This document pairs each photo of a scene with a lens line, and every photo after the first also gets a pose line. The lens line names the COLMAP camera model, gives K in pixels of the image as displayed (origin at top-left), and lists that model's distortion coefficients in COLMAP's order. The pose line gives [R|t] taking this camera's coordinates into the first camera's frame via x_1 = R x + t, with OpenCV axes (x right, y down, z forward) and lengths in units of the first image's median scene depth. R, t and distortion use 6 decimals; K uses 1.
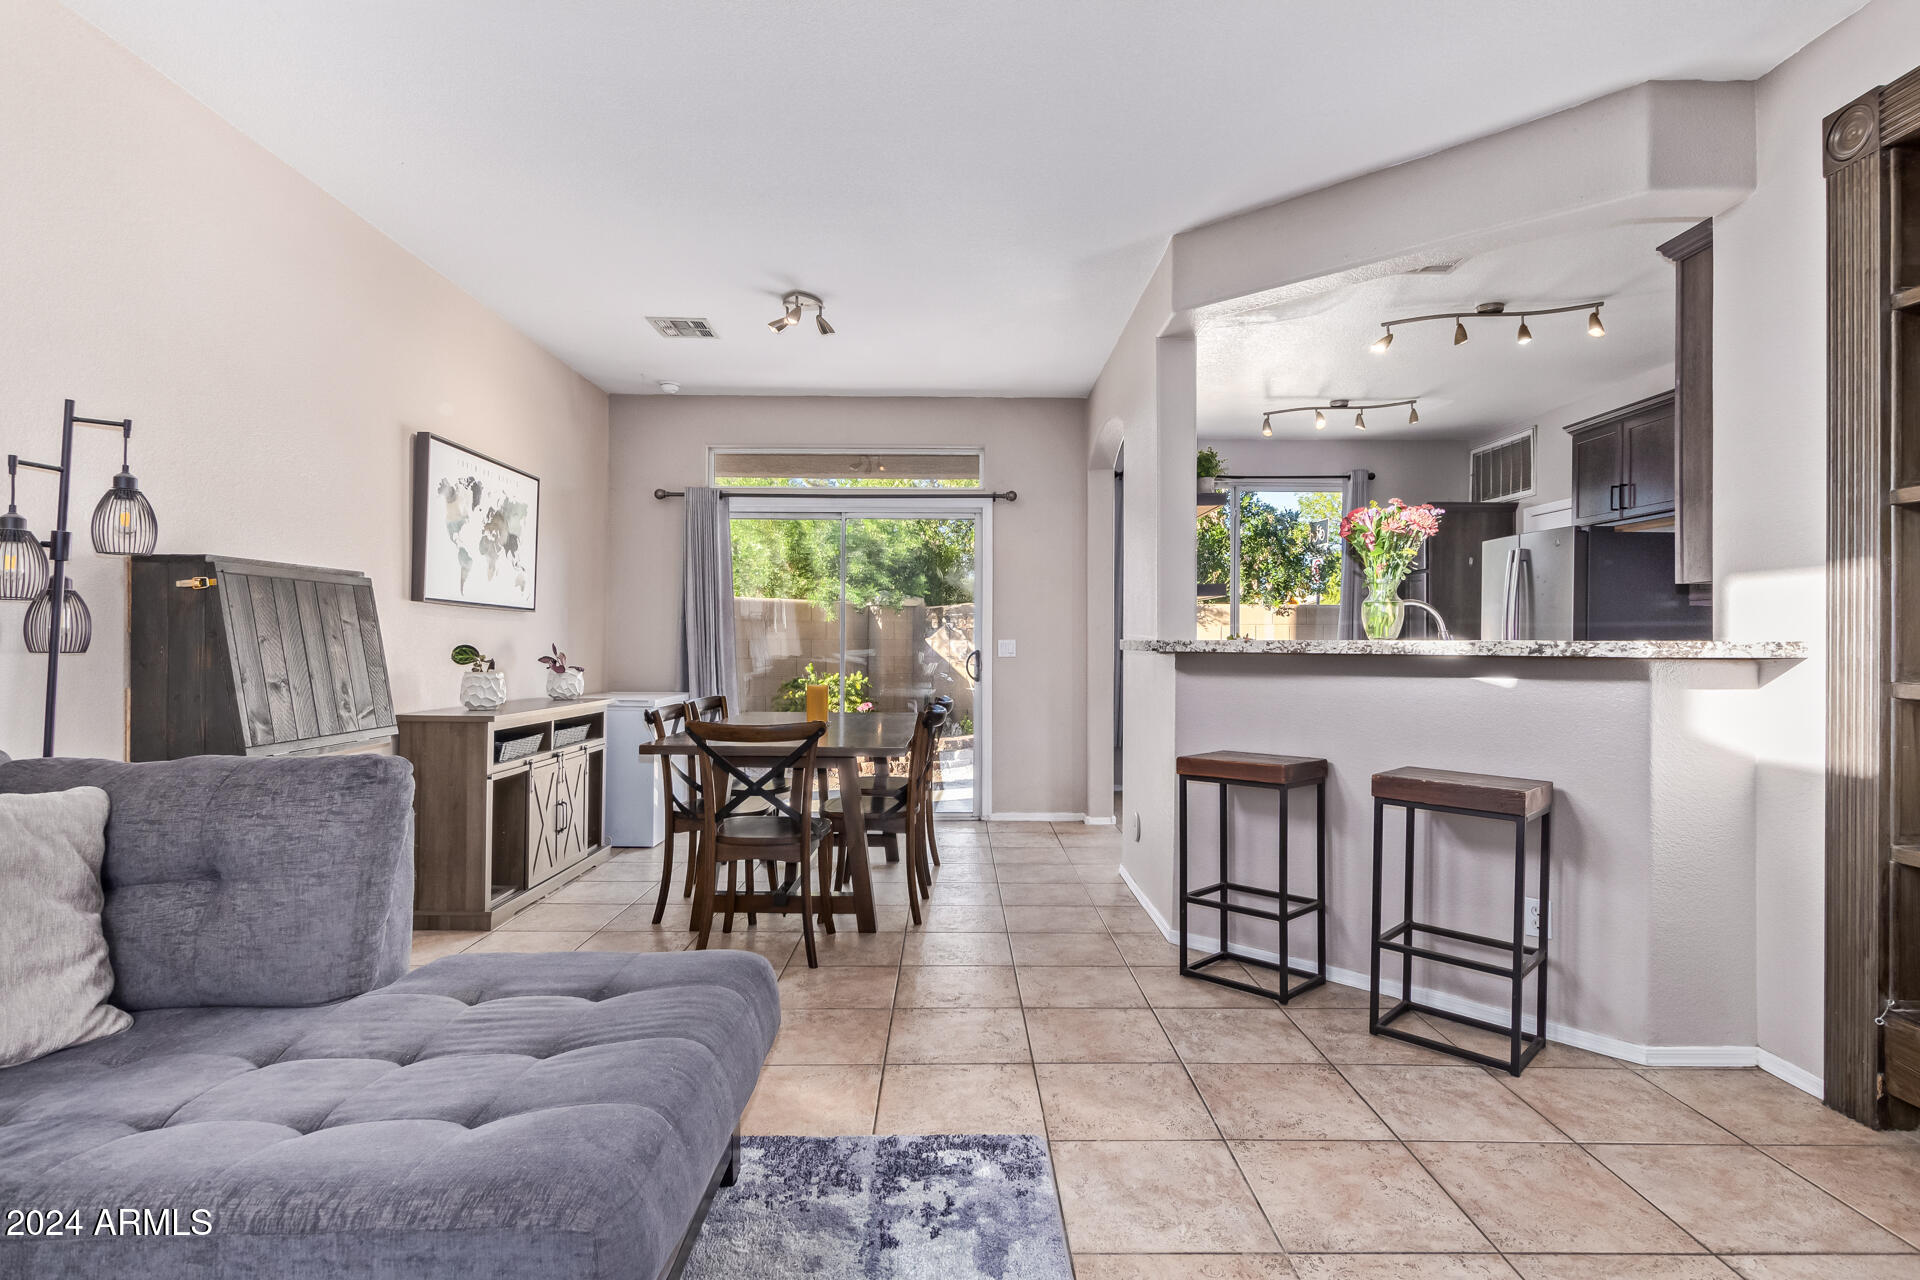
lens RADIAL K [[962.5, 0, 959.6], [0, 962.5, 639.7], [0, 0, 1]] dist [0.001699, -0.000821]
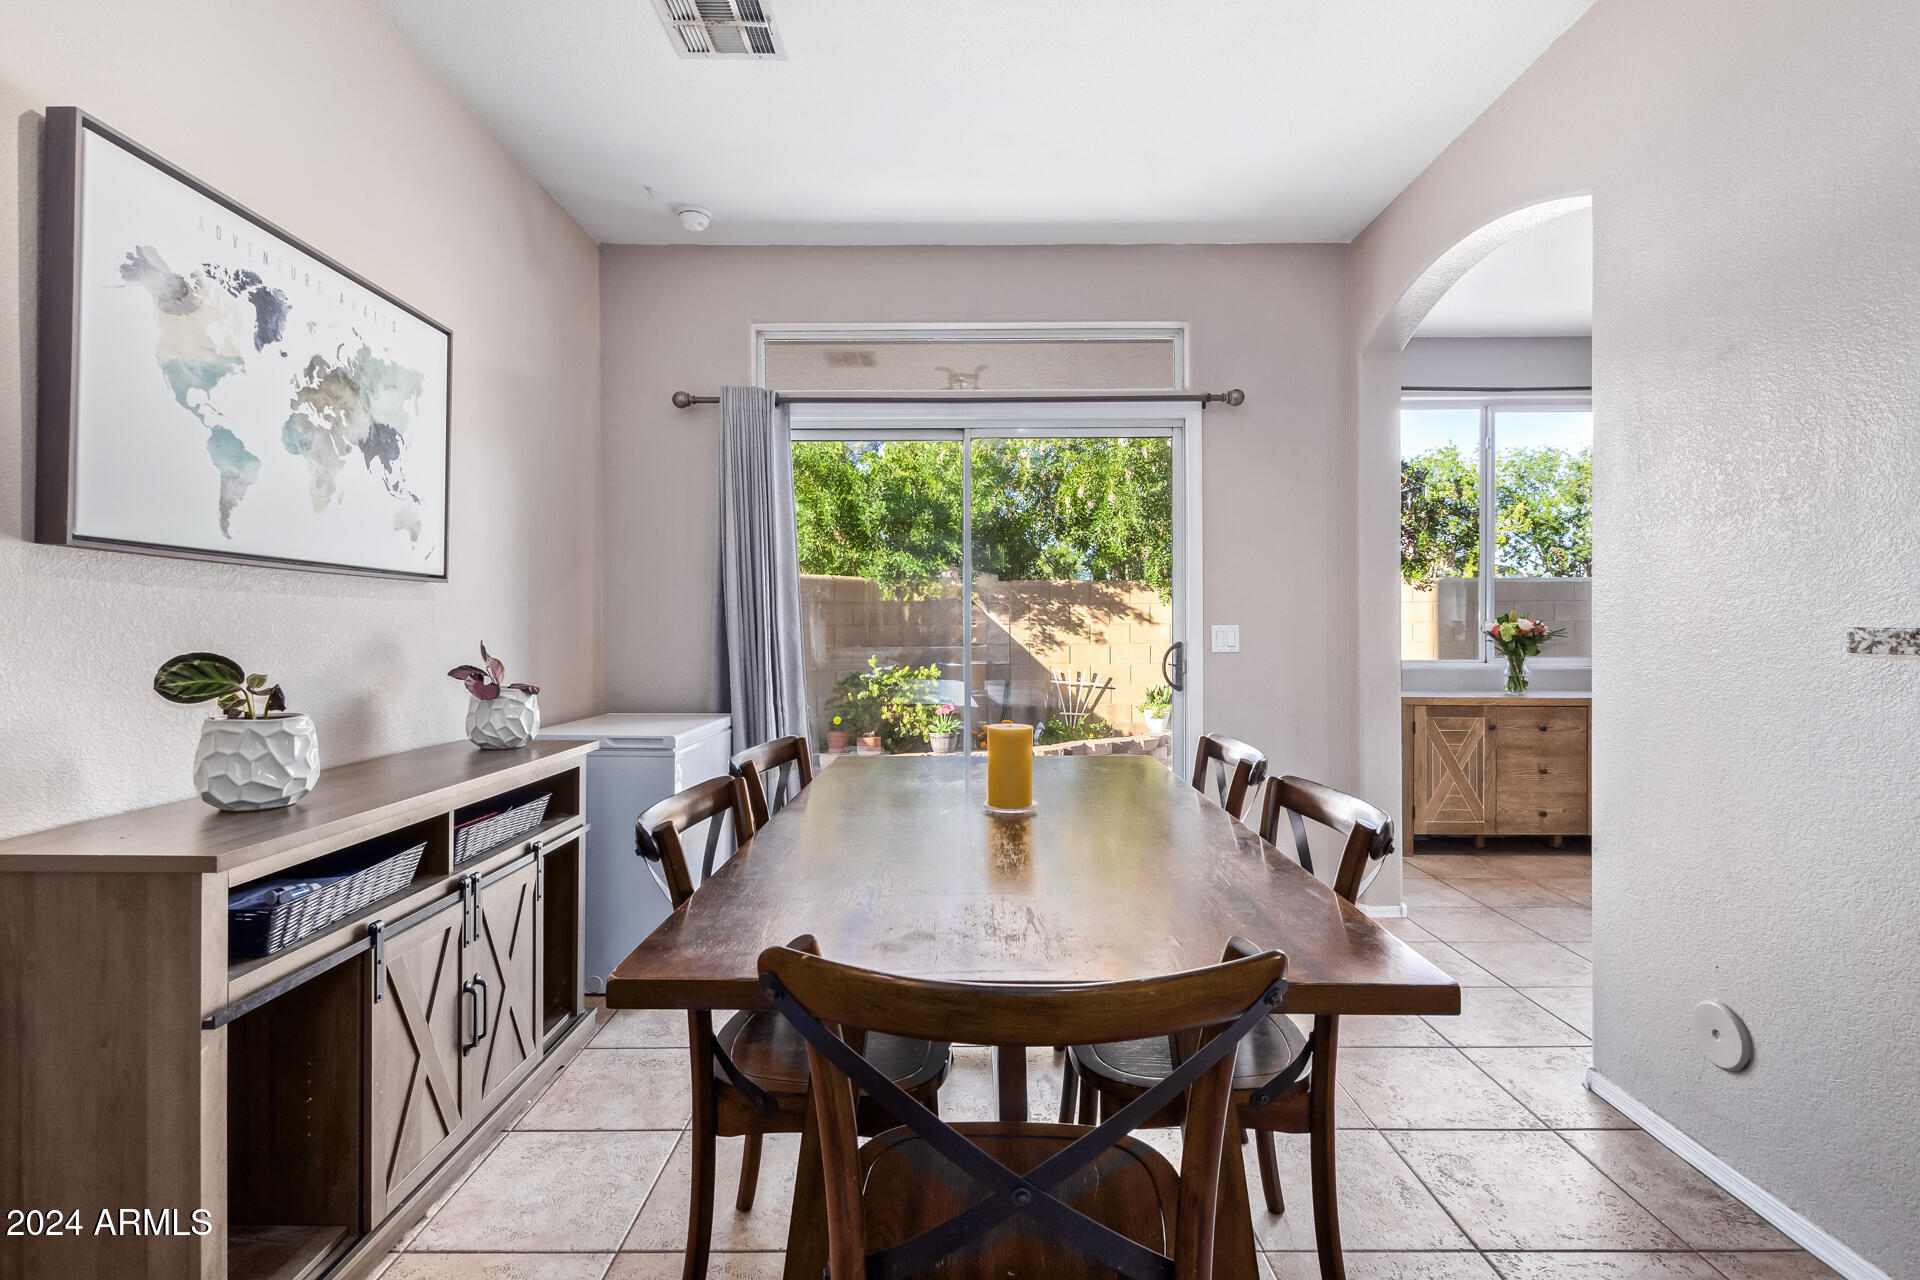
lens RADIAL K [[897.4, 0, 955.2], [0, 897.4, 630.9], [0, 0, 1]] dist [0.008444, -0.000266]
pose [[0.999860, -0.008424, -0.014474, -0.189616], [0.008568, 0.999914, 0.009901, -0.005552], [0.014389, -0.010024, 0.999846, 0.627925]]
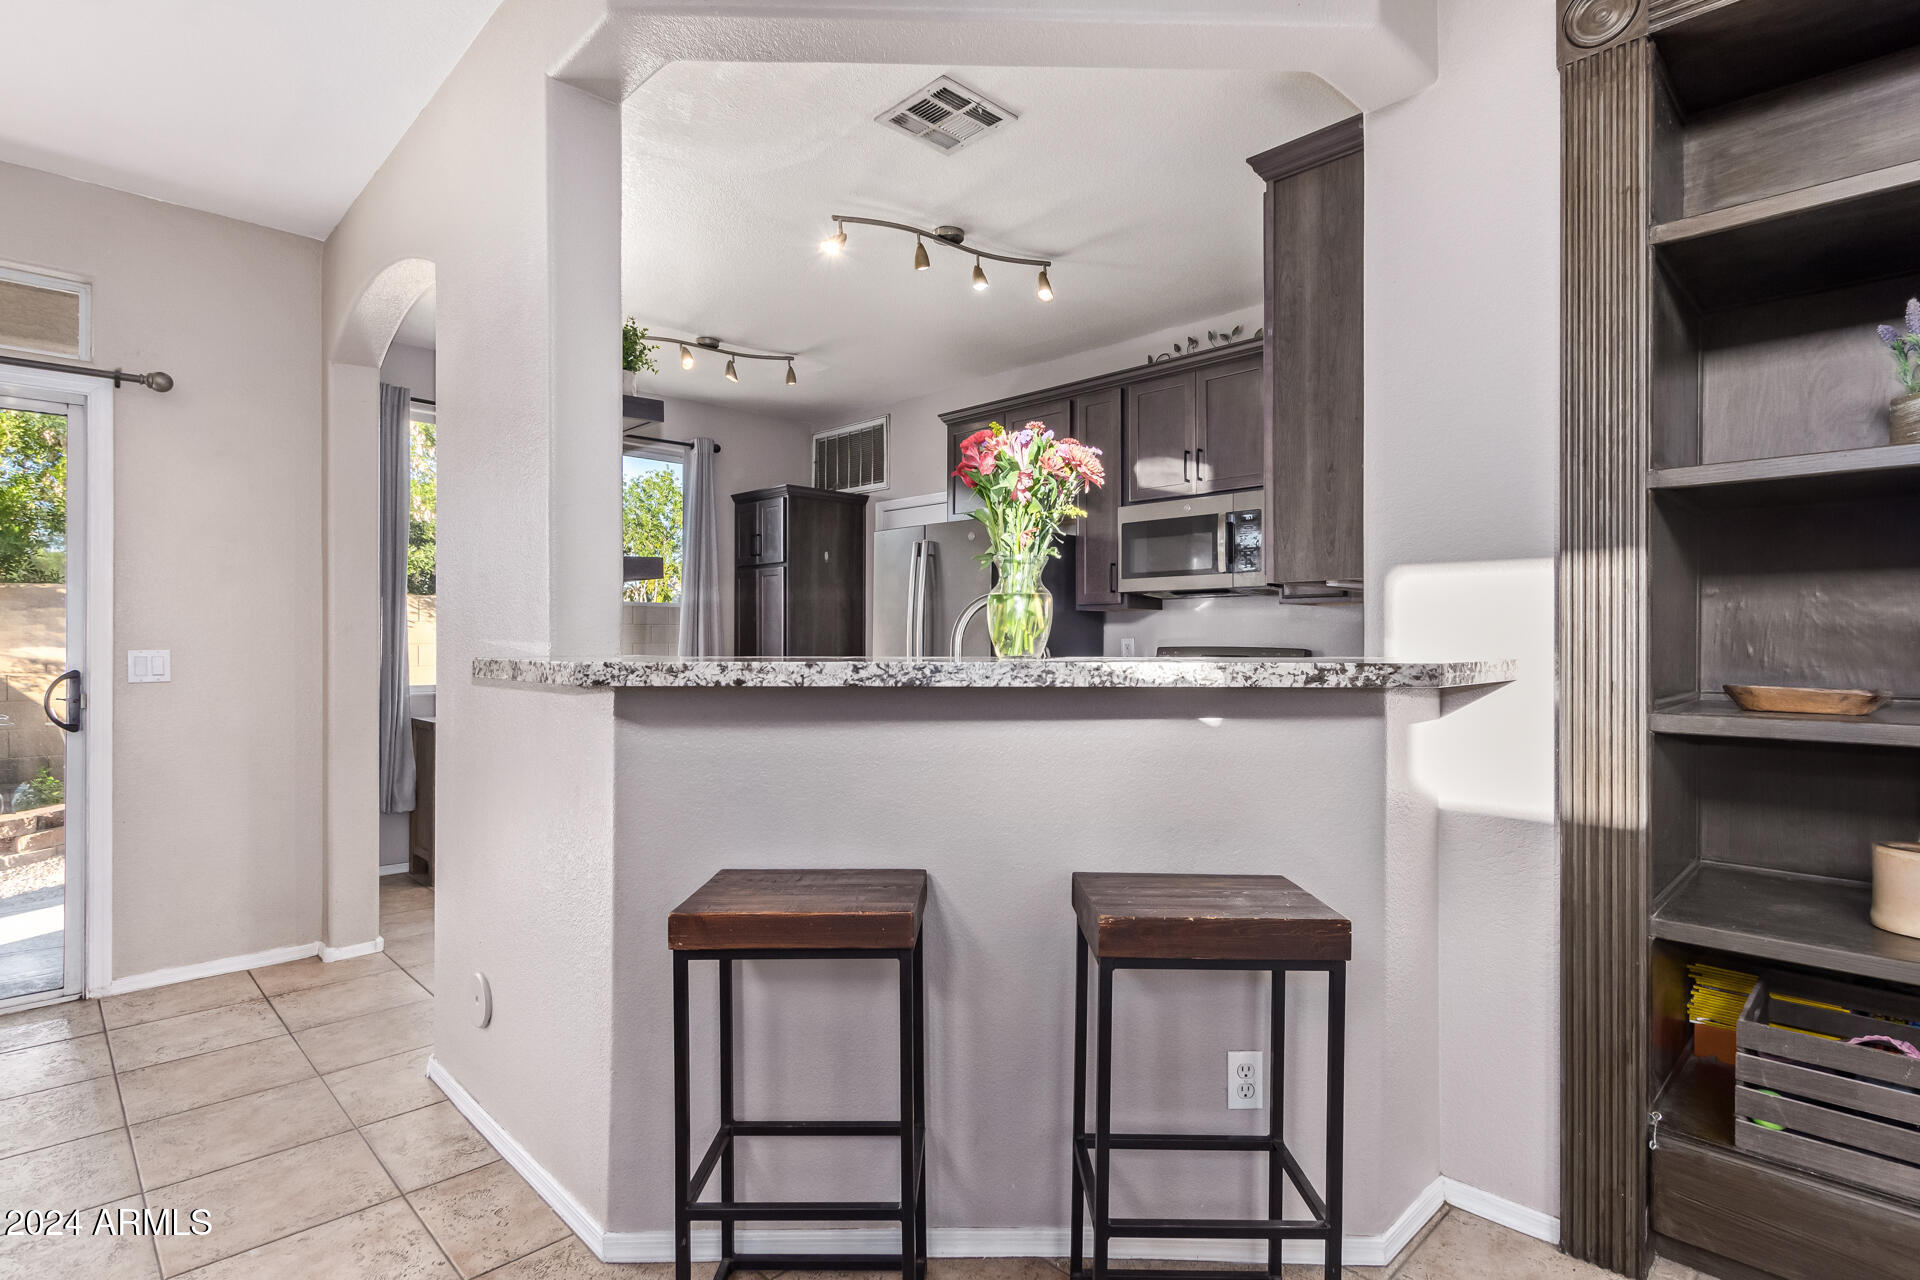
lens RADIAL K [[962.5, 0, 968.3], [0, 962.5, 637.1], [0, 0, 1]] dist [0.001699, -0.000821]
pose [[0.717658, -0.000709, 0.696395, 0.004230], [0.001023, 0.999999, -0.000037, -0.010059], [-0.696395, 0.000739, 0.717659, 0.464897]]
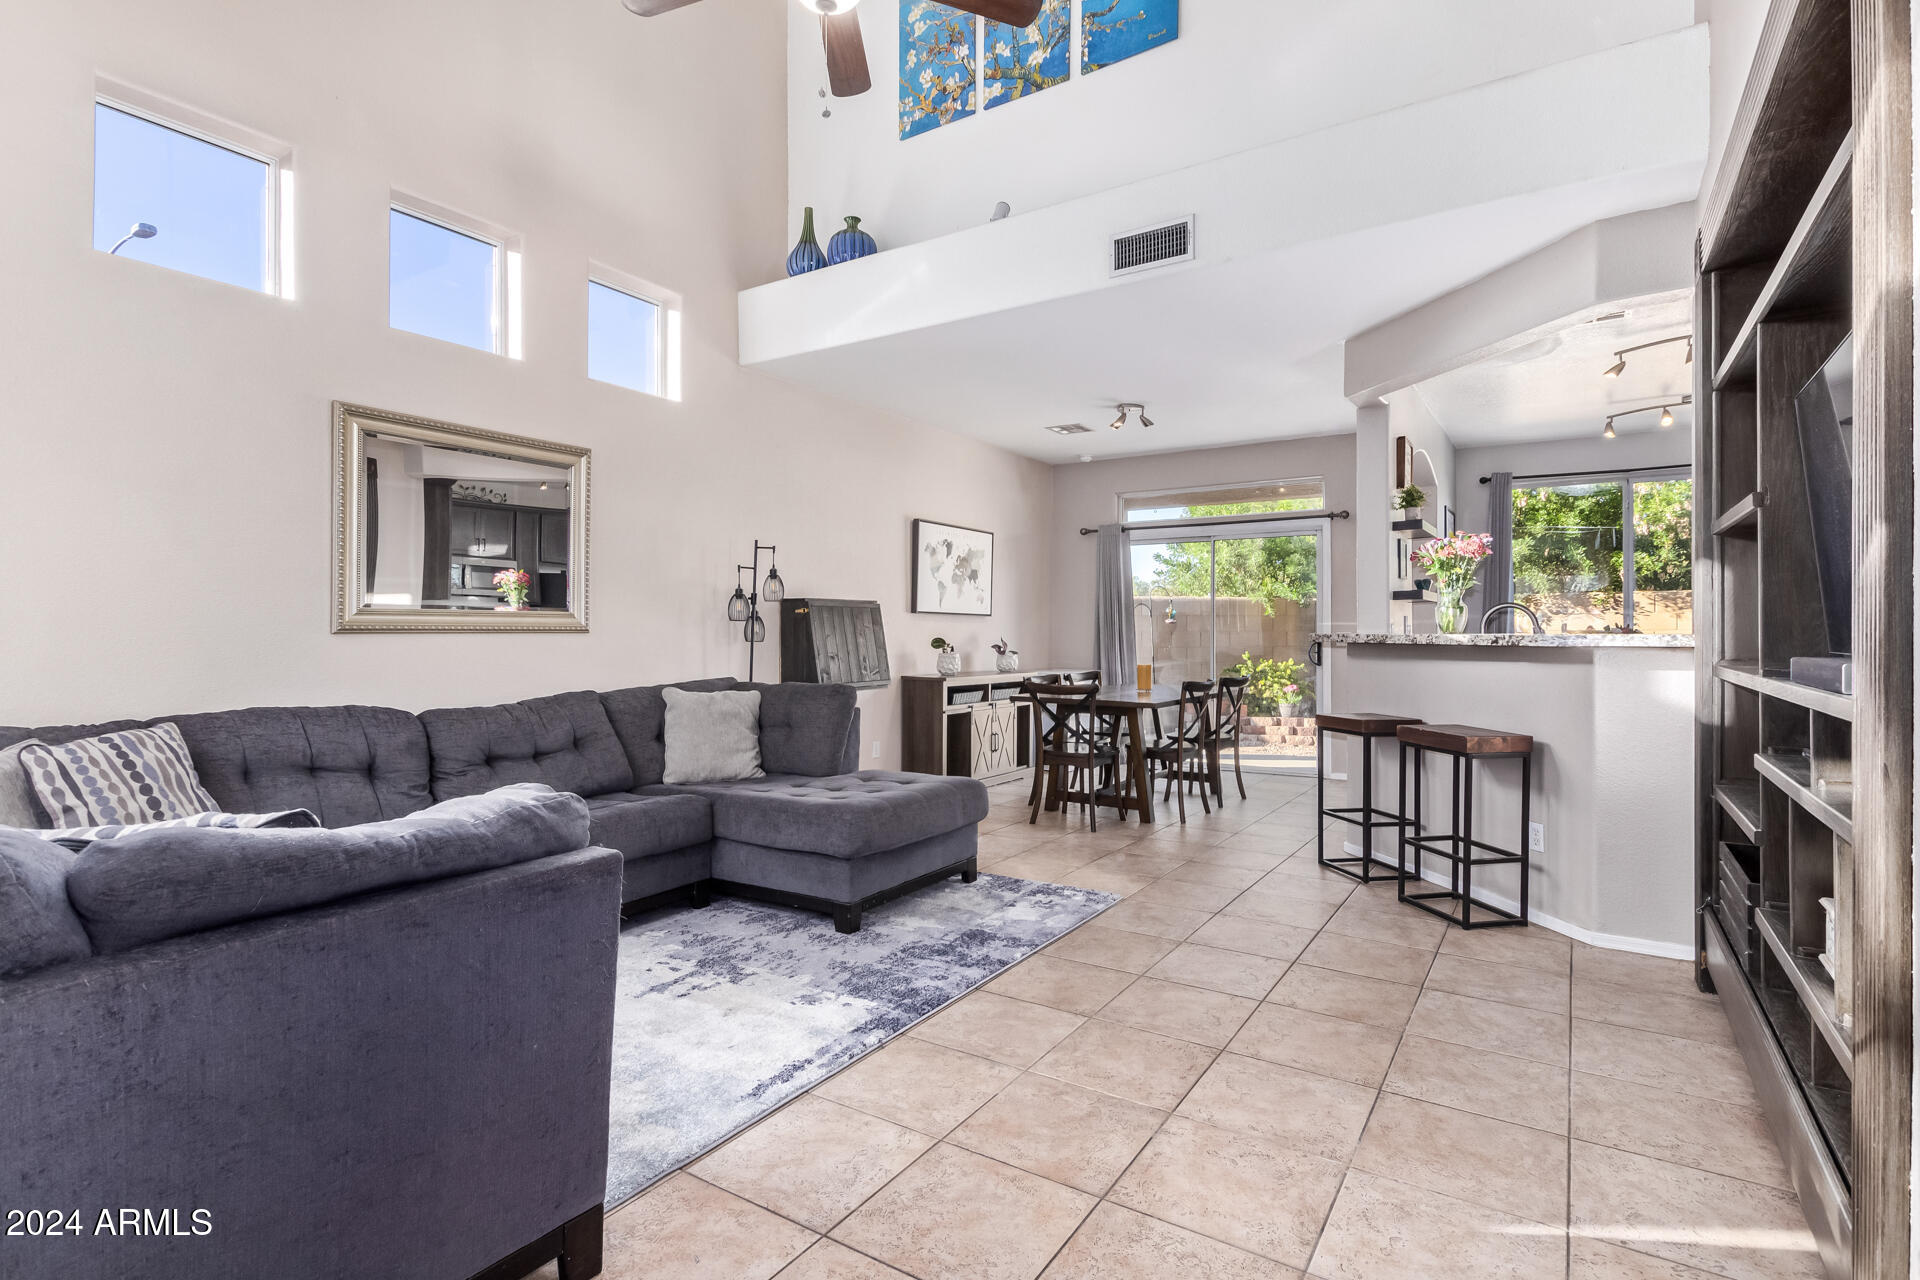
lens RADIAL K [[927.1, 0, 972.3], [0, 927.1, 630.4], [0, 0, 1]] dist [-0.000843, 0.000080]
pose [[0.839911, -0.005827, -0.542694, 0.454443], [0.005986, 0.999981, -0.001473, -0.004927], [0.542692, -0.002012, 0.839929, -0.381802]]
